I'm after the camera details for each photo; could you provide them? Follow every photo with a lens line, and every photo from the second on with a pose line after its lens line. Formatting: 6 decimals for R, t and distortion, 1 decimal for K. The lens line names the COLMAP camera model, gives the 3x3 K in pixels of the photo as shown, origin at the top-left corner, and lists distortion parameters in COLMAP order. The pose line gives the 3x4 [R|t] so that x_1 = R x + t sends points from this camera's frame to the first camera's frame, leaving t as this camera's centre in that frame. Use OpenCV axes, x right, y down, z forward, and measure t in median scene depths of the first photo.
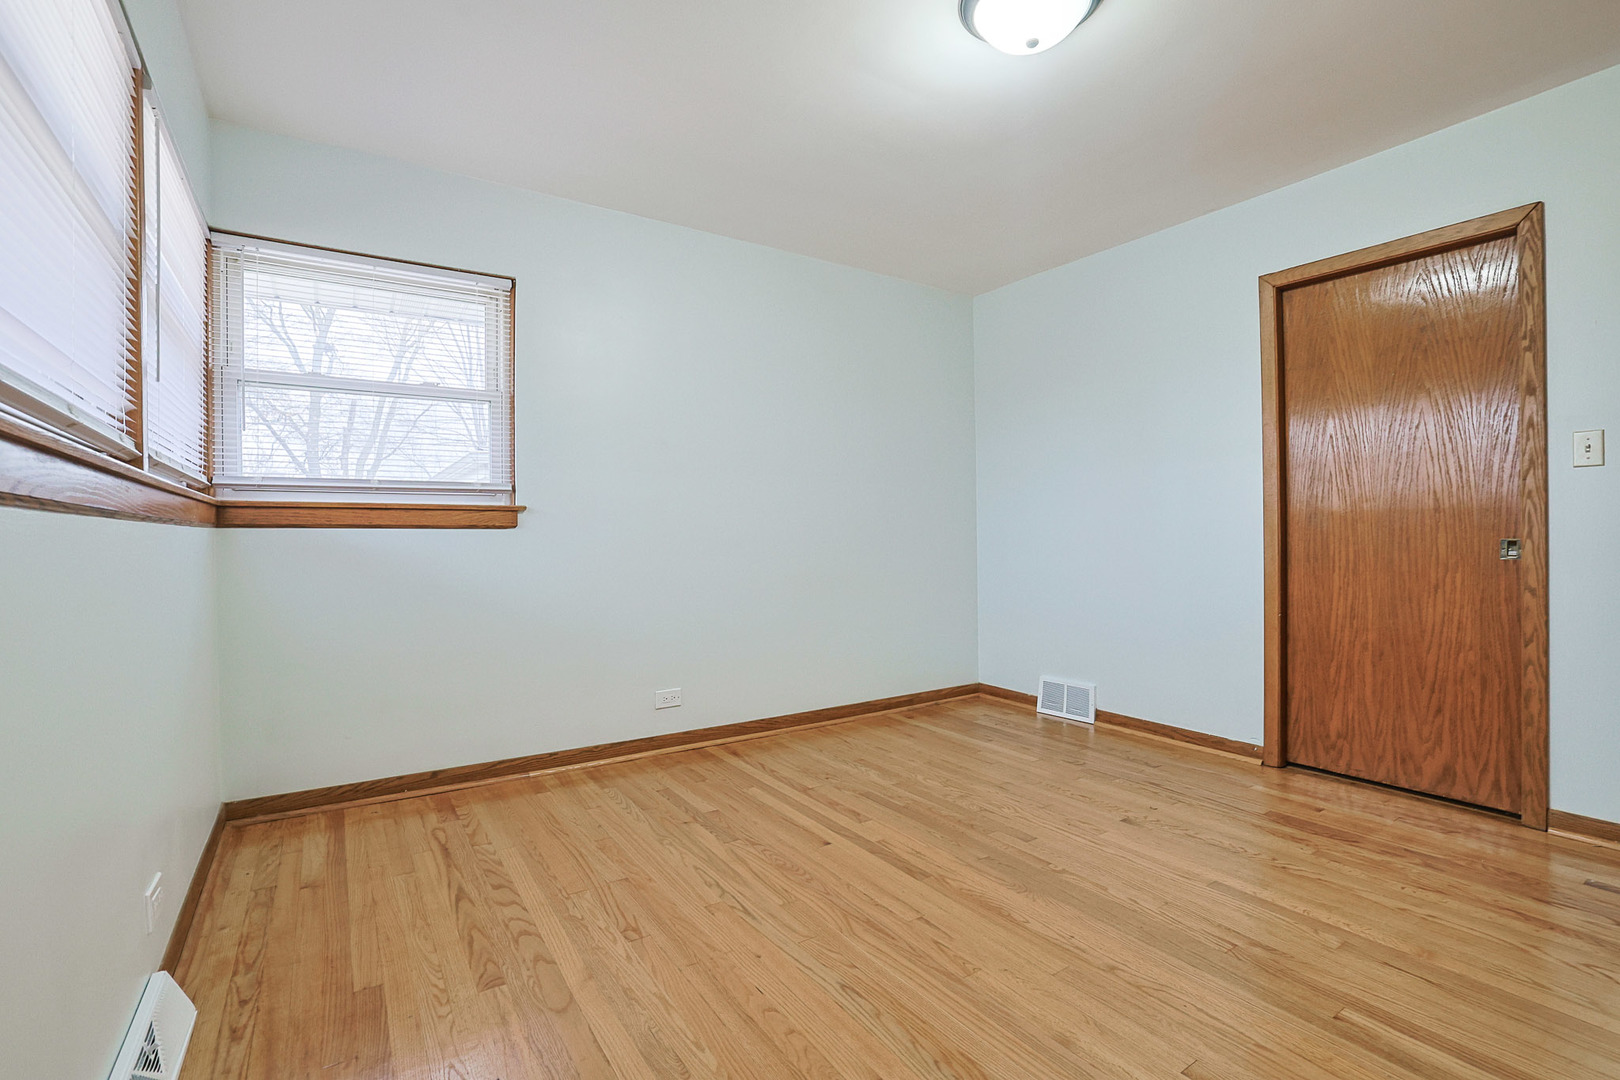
lens RADIAL K [[738.0, 0, 821.4], [0, 738.0, 534.1], [0, 0, 1]] dist [-0.036161, 0.012150]
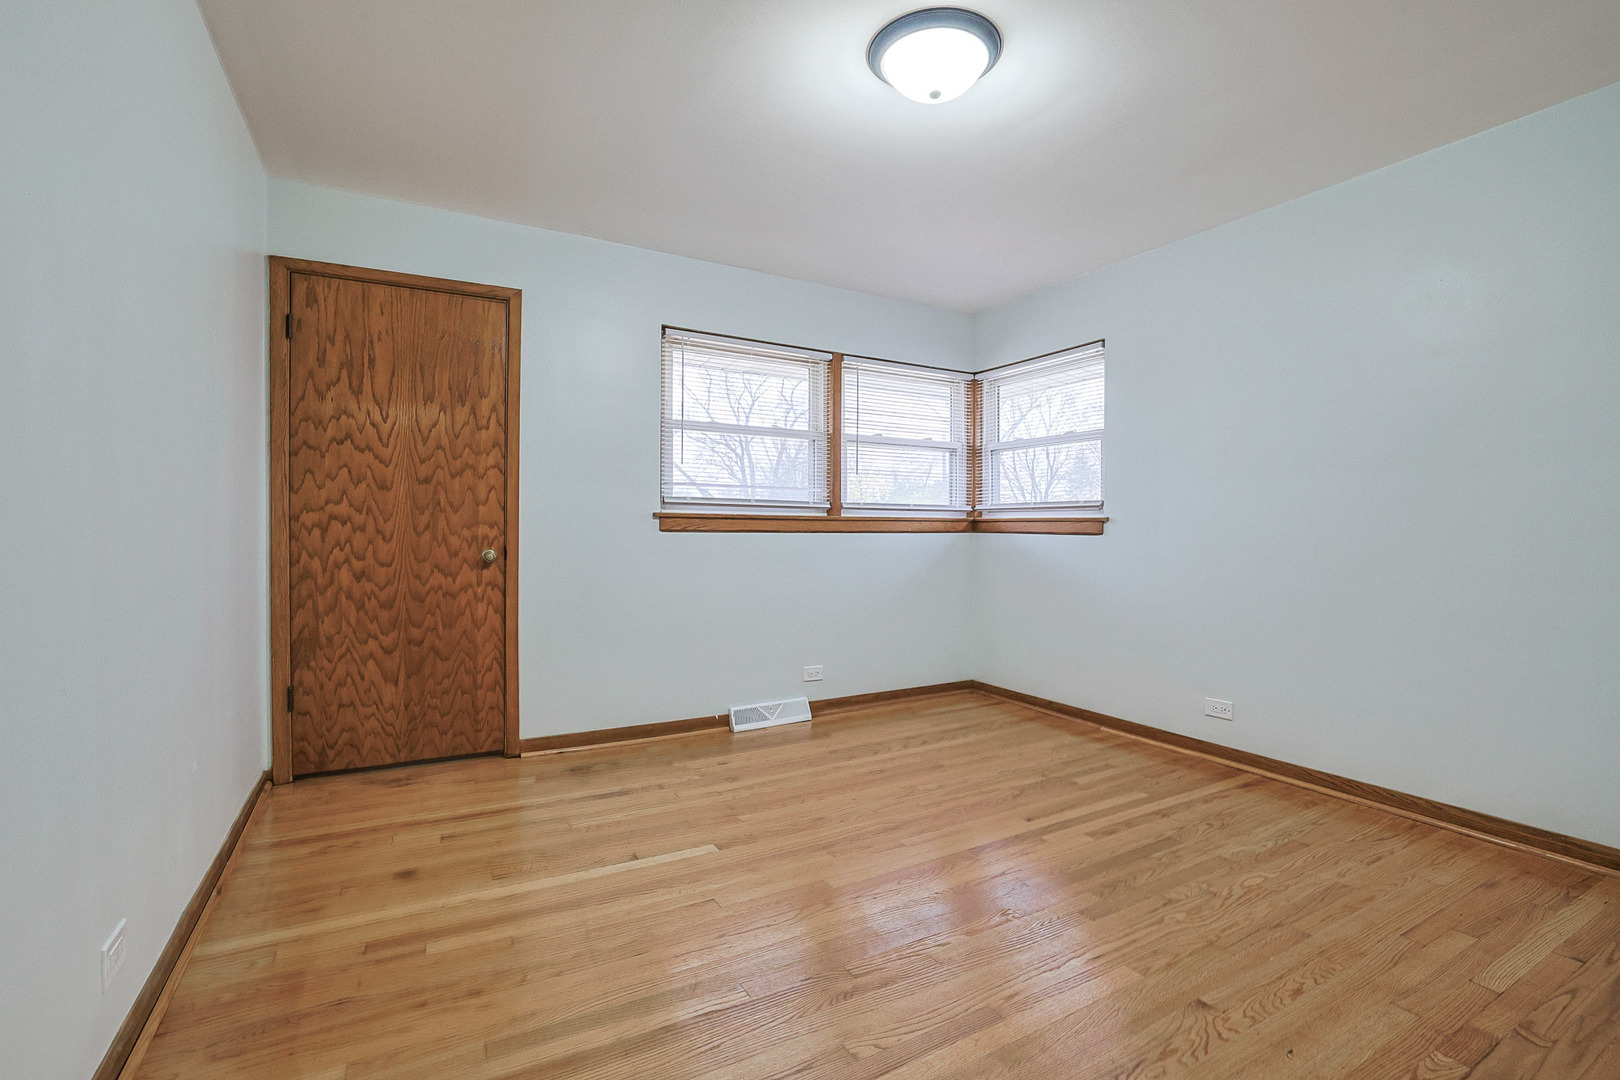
lens RADIAL K [[738.0, 0, 823.1], [0, 738.0, 547.8], [0, 0, 1]] dist [-0.036161, 0.012150]
pose [[-0.059381, 0.035358, -0.997609, 0.938909], [-0.003079, 0.999361, 0.035604, -0.031373], [0.998231, 0.005186, -0.059234, 0.614192]]
